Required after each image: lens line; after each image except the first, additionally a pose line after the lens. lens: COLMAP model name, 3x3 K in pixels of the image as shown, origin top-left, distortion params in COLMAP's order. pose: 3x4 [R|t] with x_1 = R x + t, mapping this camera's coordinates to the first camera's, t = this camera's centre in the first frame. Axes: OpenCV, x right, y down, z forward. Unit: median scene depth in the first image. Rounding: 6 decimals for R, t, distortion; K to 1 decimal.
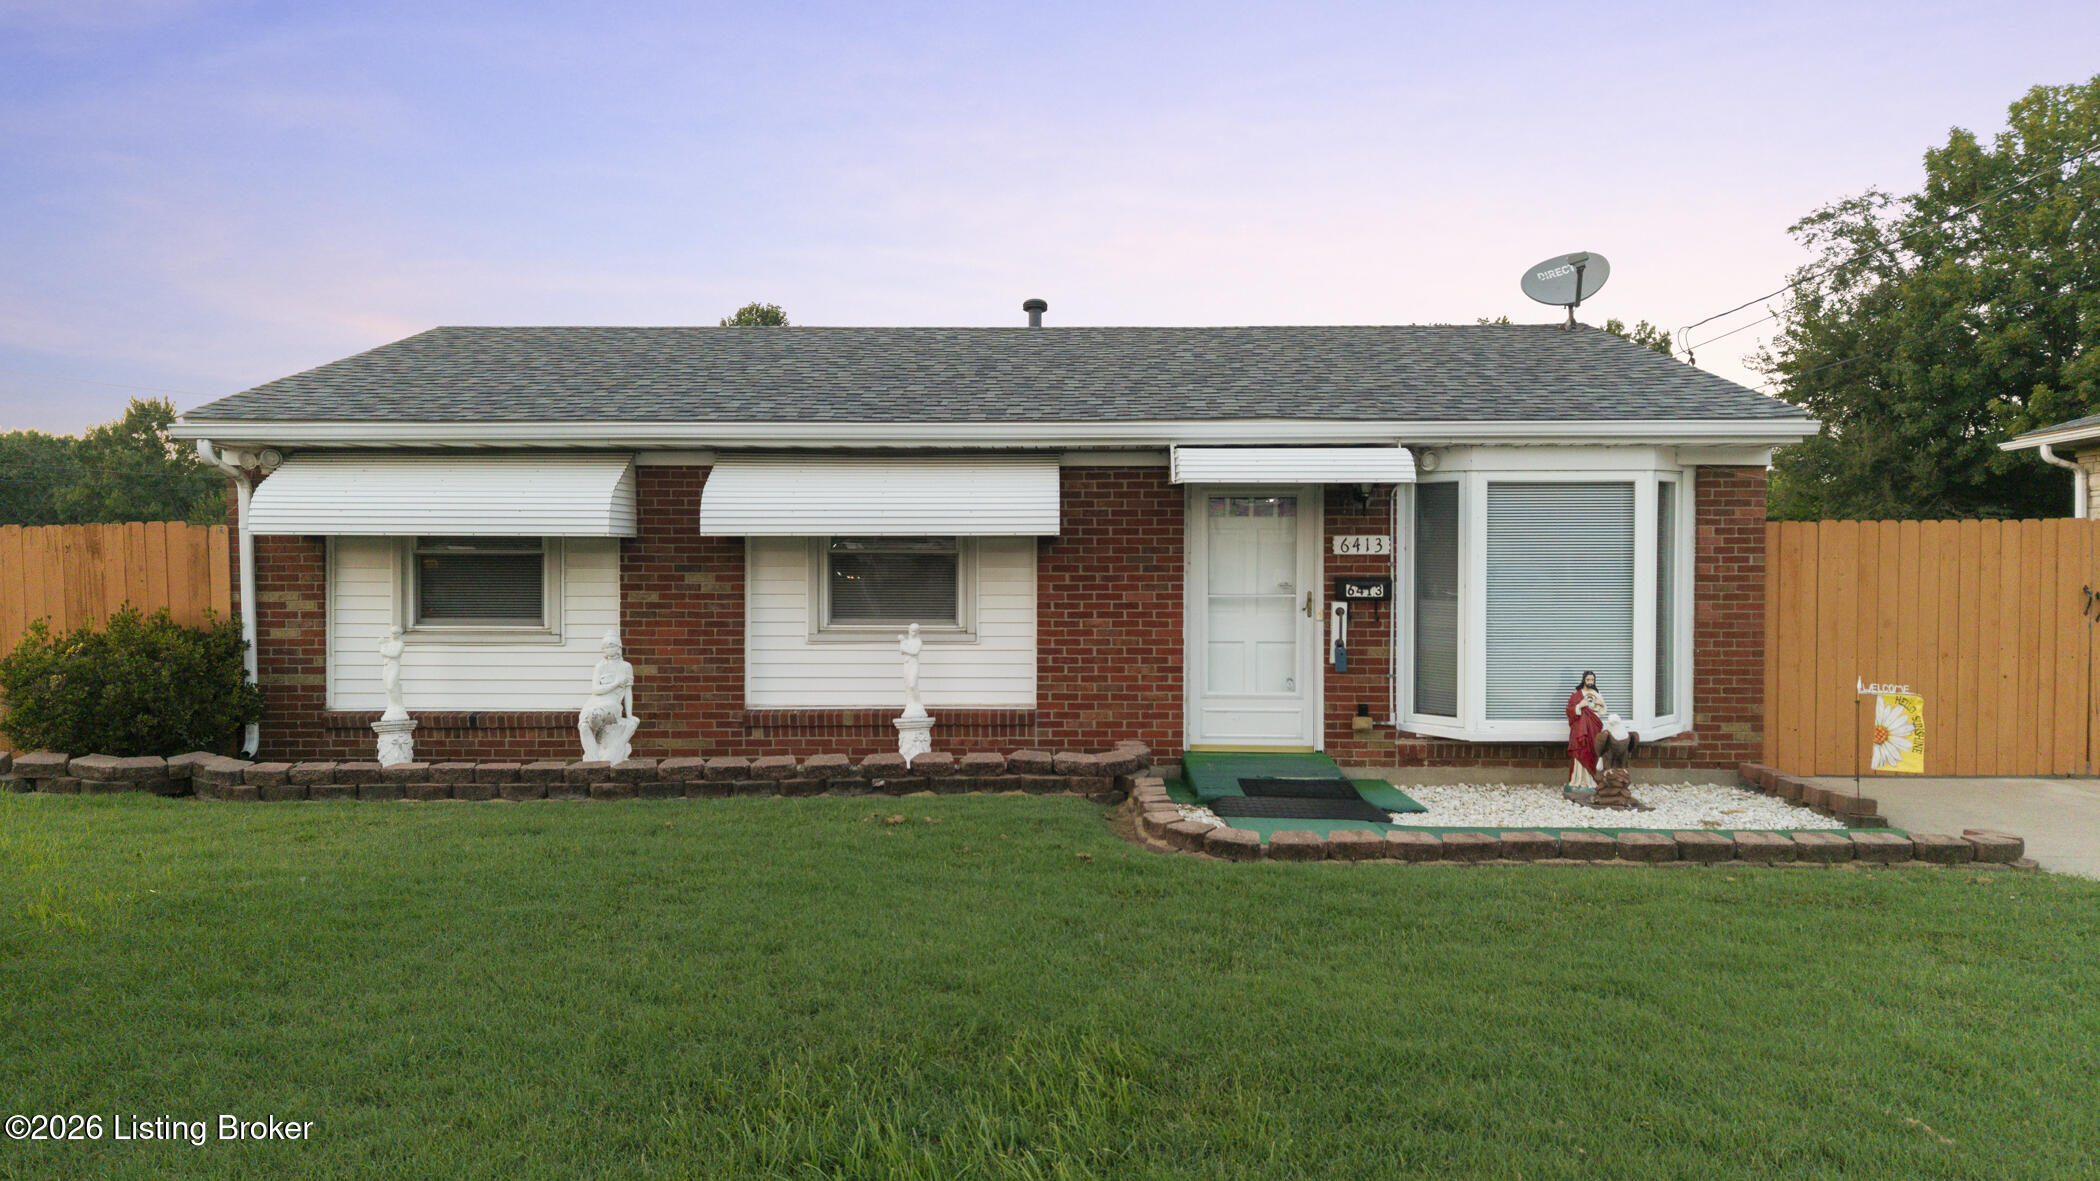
lens RADIAL K [[1406.1, 0, 1036.9], [0, 1406.1, 619.2], [0, 0, 1]] dist [0.009784, 0.000407]
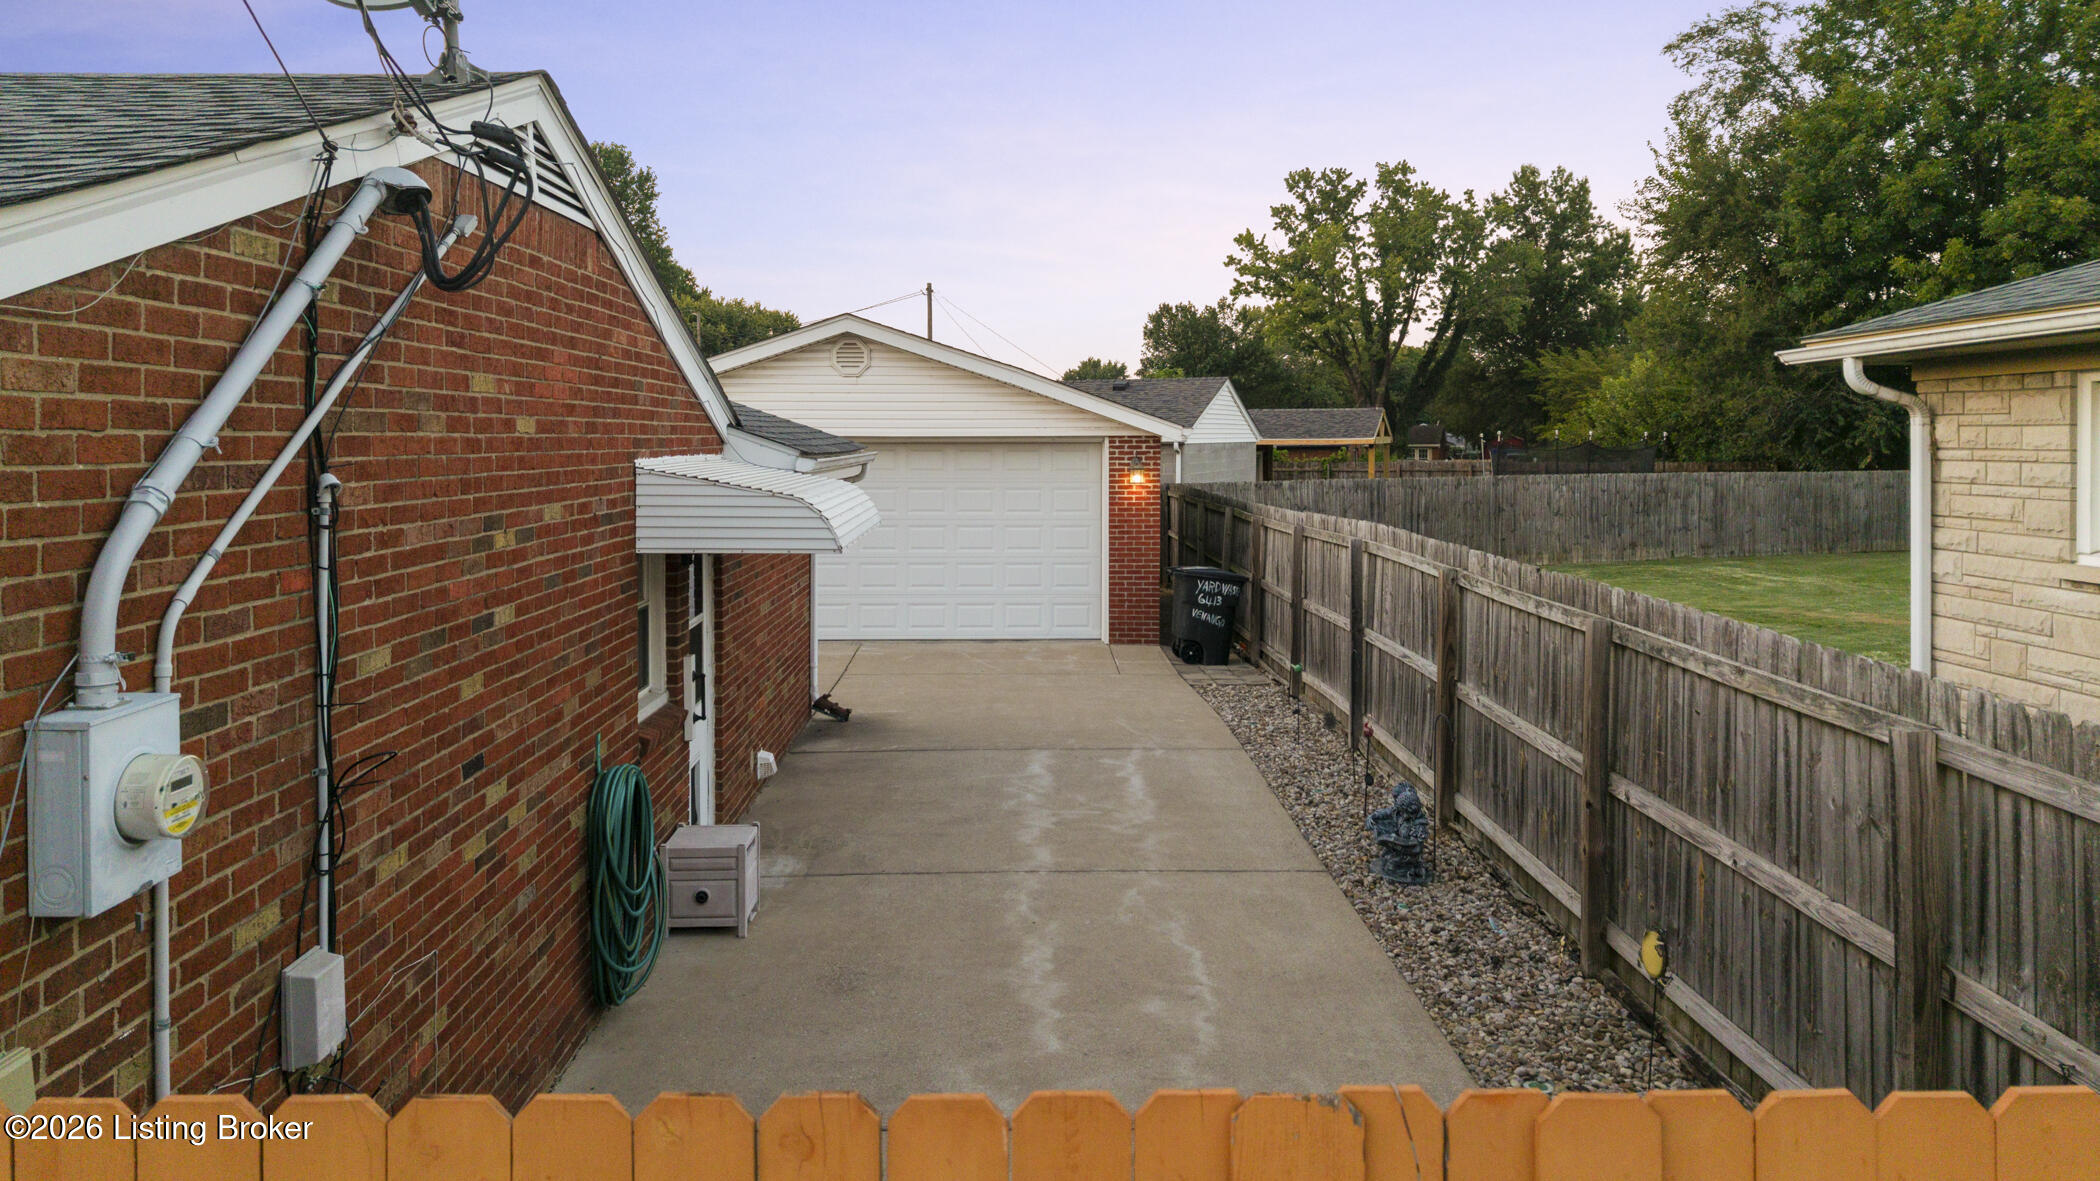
lens RADIAL K [[1447.9, 0, 1039.3], [0, 1447.9, 467.9], [0, 0, 1]] dist [0.017737, -0.003234]
pose [[0.999433, -0.002227, 0.033599, 0.682245], [0.002415, 0.999982, -0.005572, -0.138613], [-0.033586, 0.005650, 0.999420, 0.820864]]
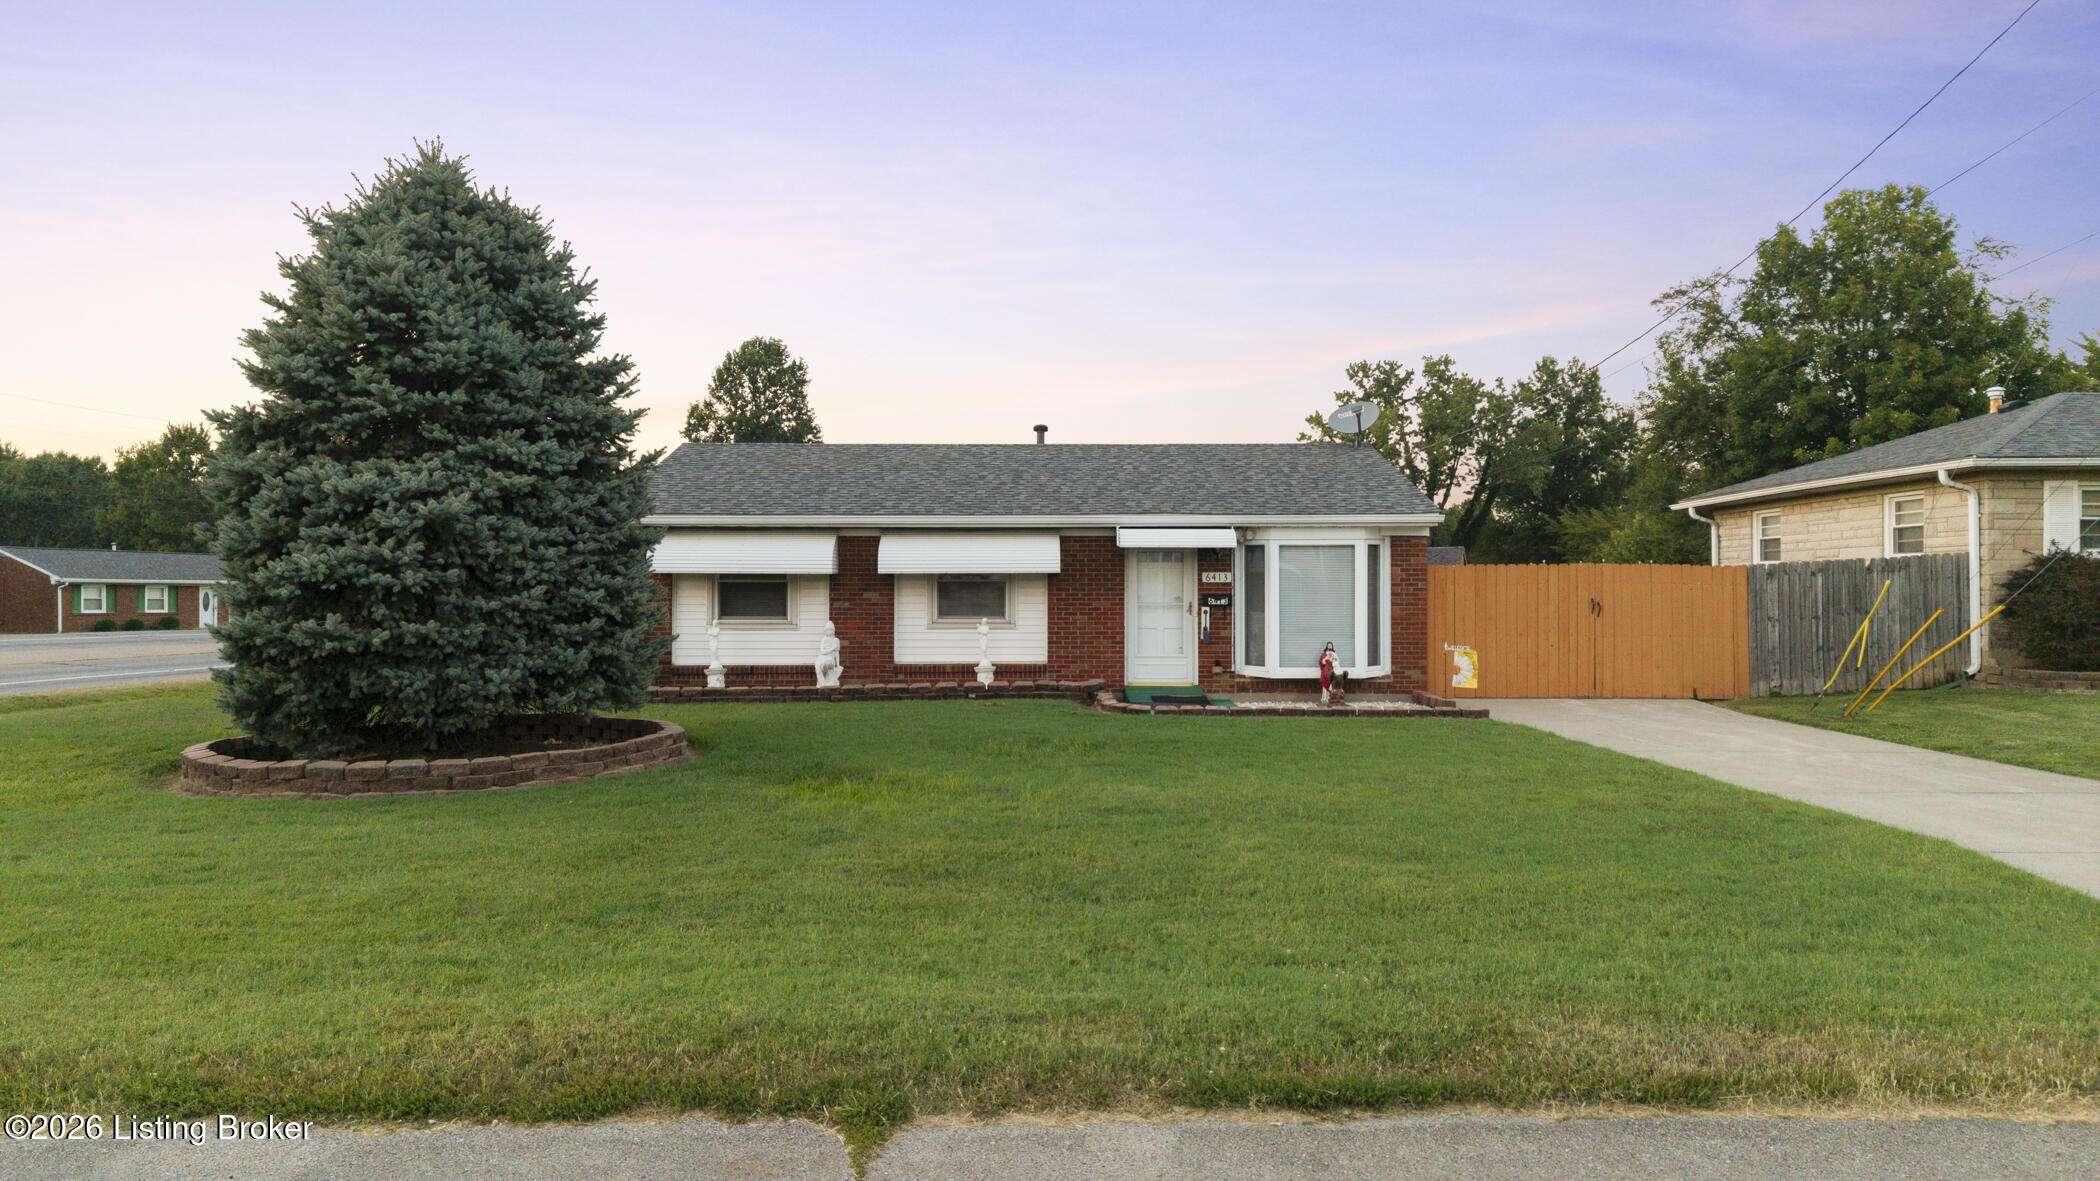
lens RADIAL K [[1398.3, 0, 1041.0], [0, 1398.3, 588.7], [0, 0, 1]] dist [0.056480, -0.068955]
pose [[0.999847, -0.000724, 0.017466, -0.042063], [0.001275, 0.999501, -0.031547, 0.022654], [-0.017435, 0.031565, 0.999350, -0.896052]]
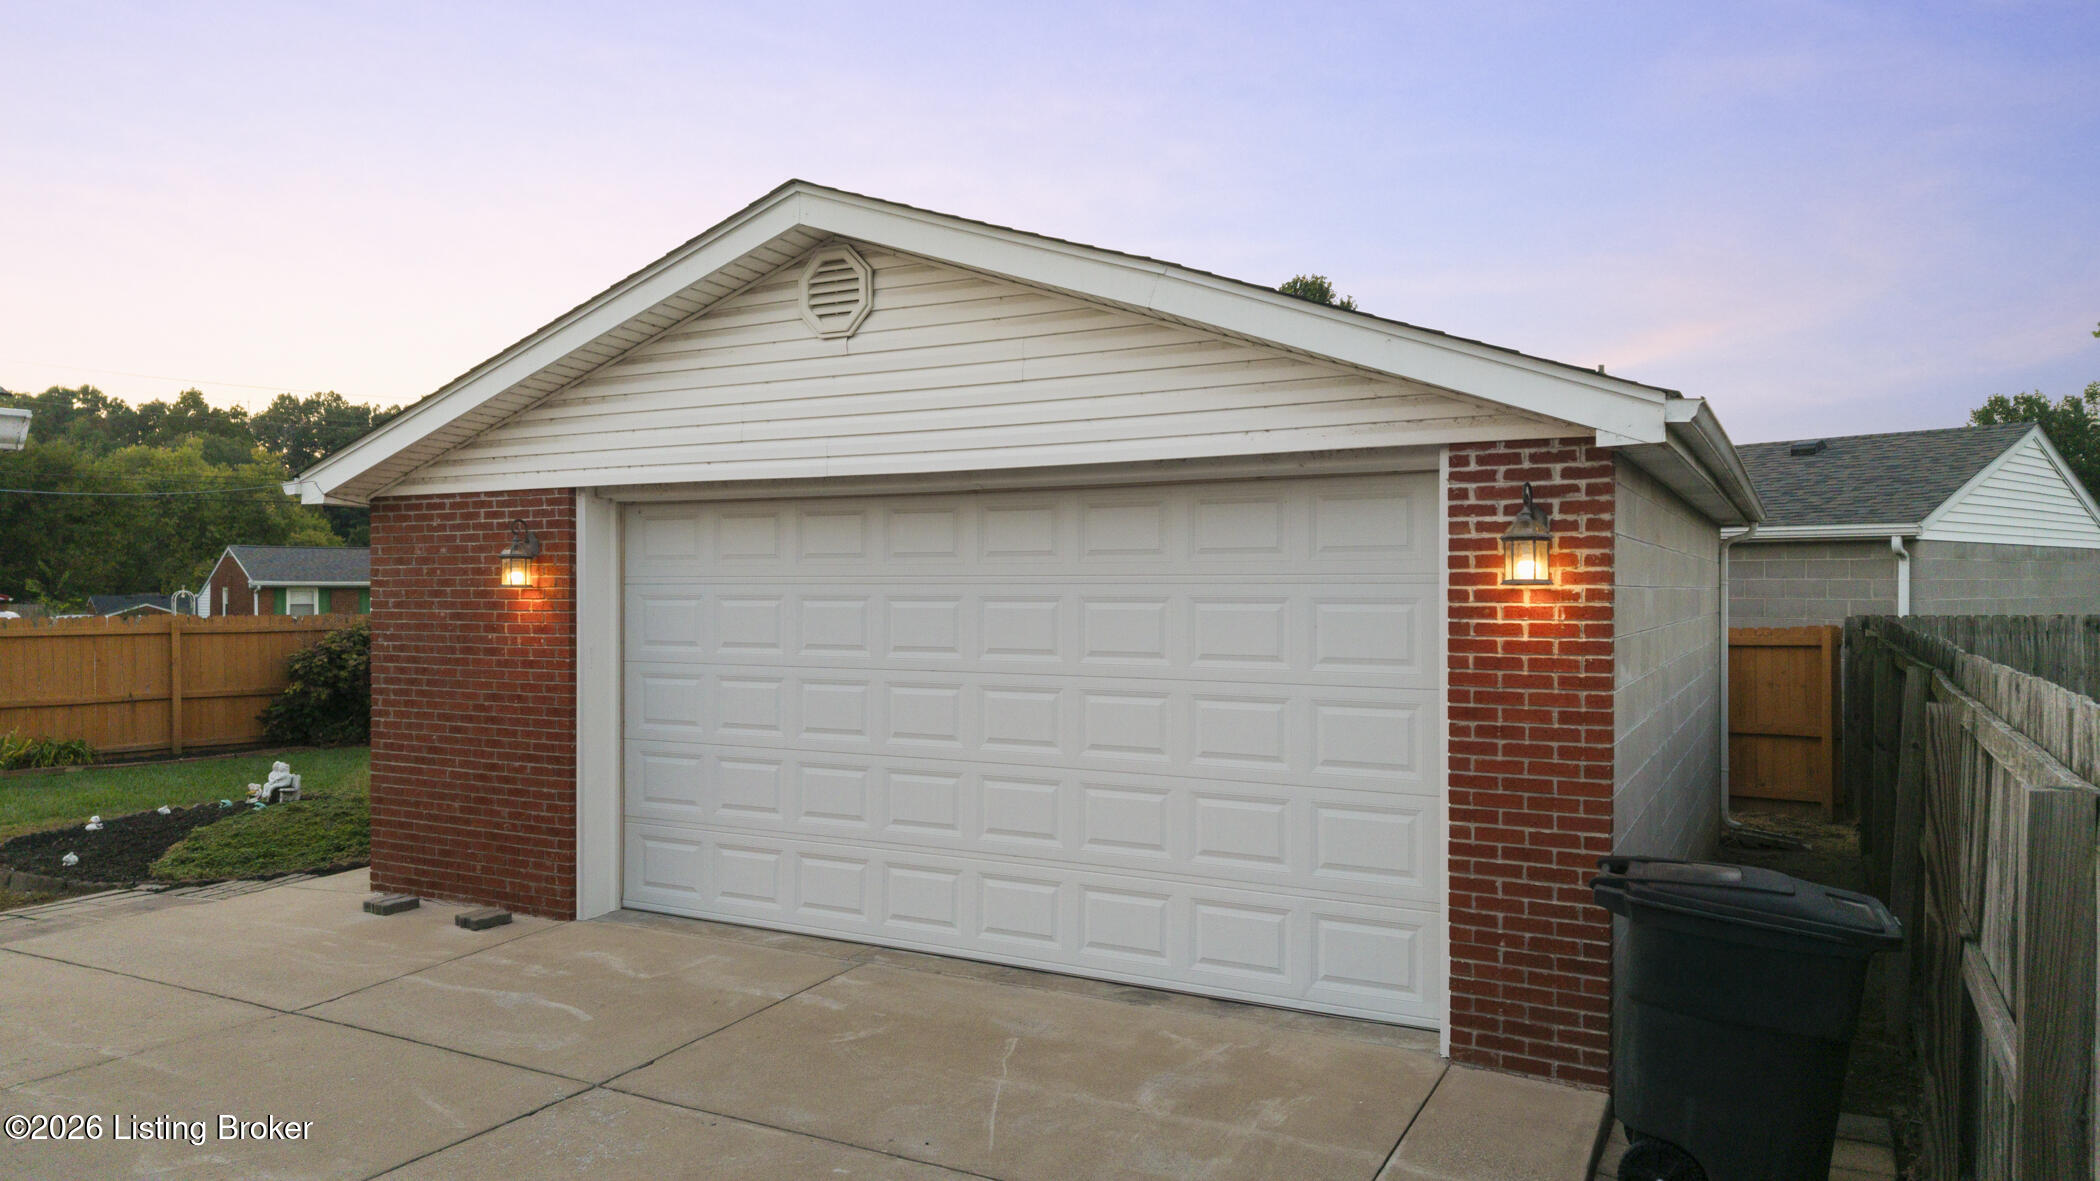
lens RADIAL K [[1409.0, 0, 1029.0], [0, 1409.0, 563.1], [0, 0, 1]] dist [-0.000621, 0.000158]
pose [[0.879137, -0.008364, -0.476497, 0.938960], [-0.010985, 0.999225, -0.037806, -0.115234], [0.476443, 0.038471, 0.878363, 1.929896]]
